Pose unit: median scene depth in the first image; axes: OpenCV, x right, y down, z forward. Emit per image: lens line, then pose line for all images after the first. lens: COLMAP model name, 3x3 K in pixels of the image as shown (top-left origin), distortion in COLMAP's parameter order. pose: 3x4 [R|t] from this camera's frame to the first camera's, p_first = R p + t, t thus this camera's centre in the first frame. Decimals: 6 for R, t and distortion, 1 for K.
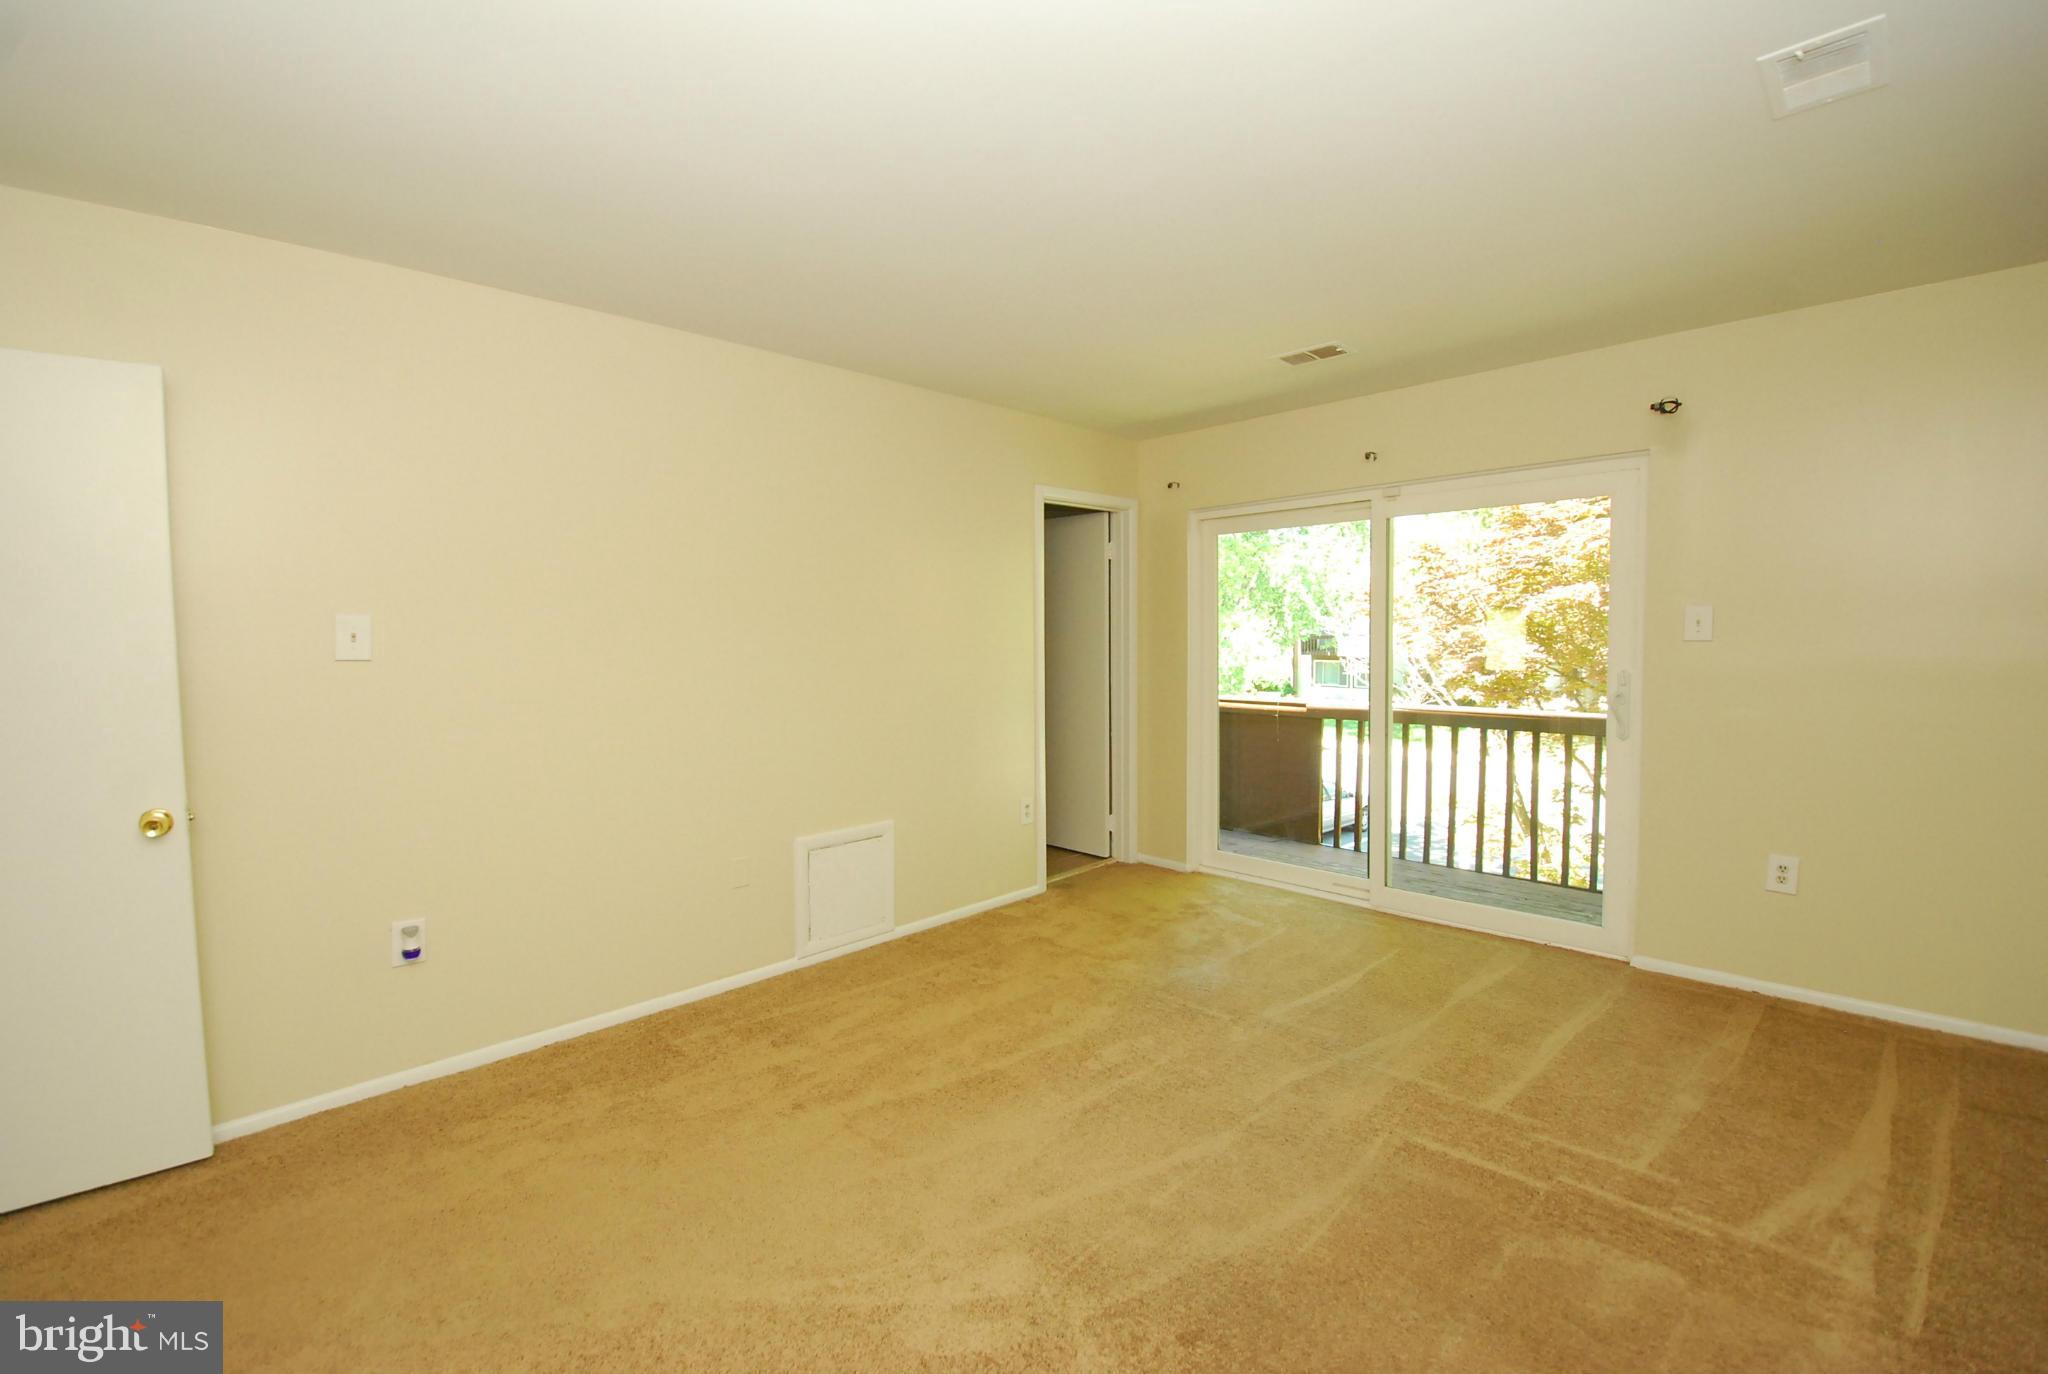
lens RADIAL K [[897.9, 0, 1012.4], [0, 897.9, 676.2], [0, 0, 1]] dist [0.021248, -0.026207]
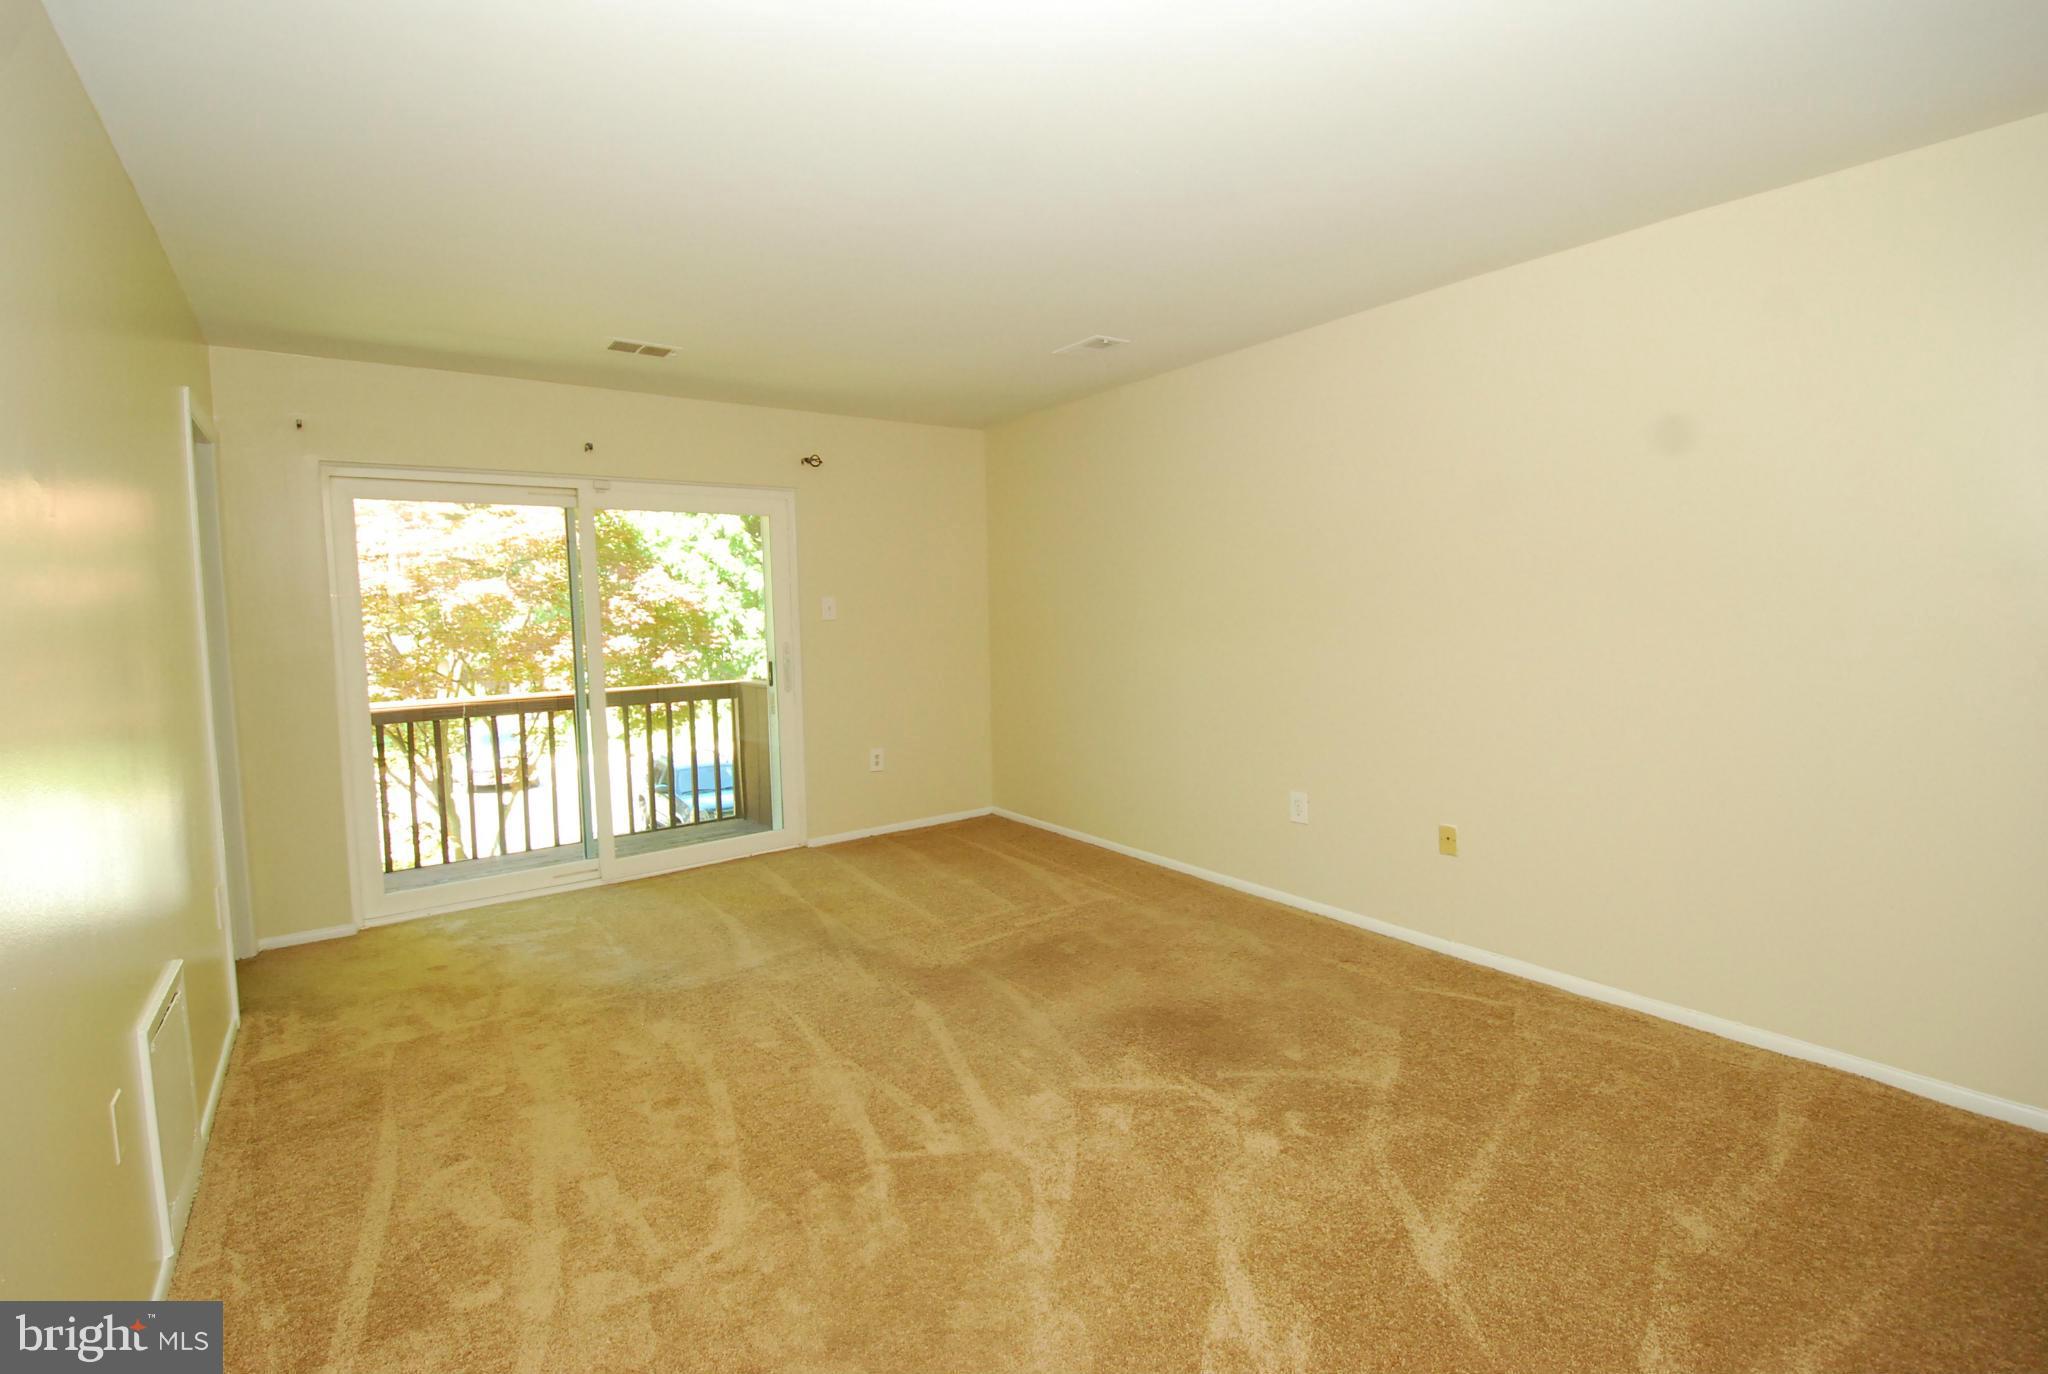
lens RADIAL K [[897.9, 0, 1012.4], [0, 897.9, 676.2], [0, 0, 1]] dist [0.021248, -0.026207]
pose [[0.156288, -0.069647, 0.985253, -0.640290], [0.070602, 0.995747, 0.059190, -0.011592], [-0.985185, 0.060310, 0.160540, 0.425664]]
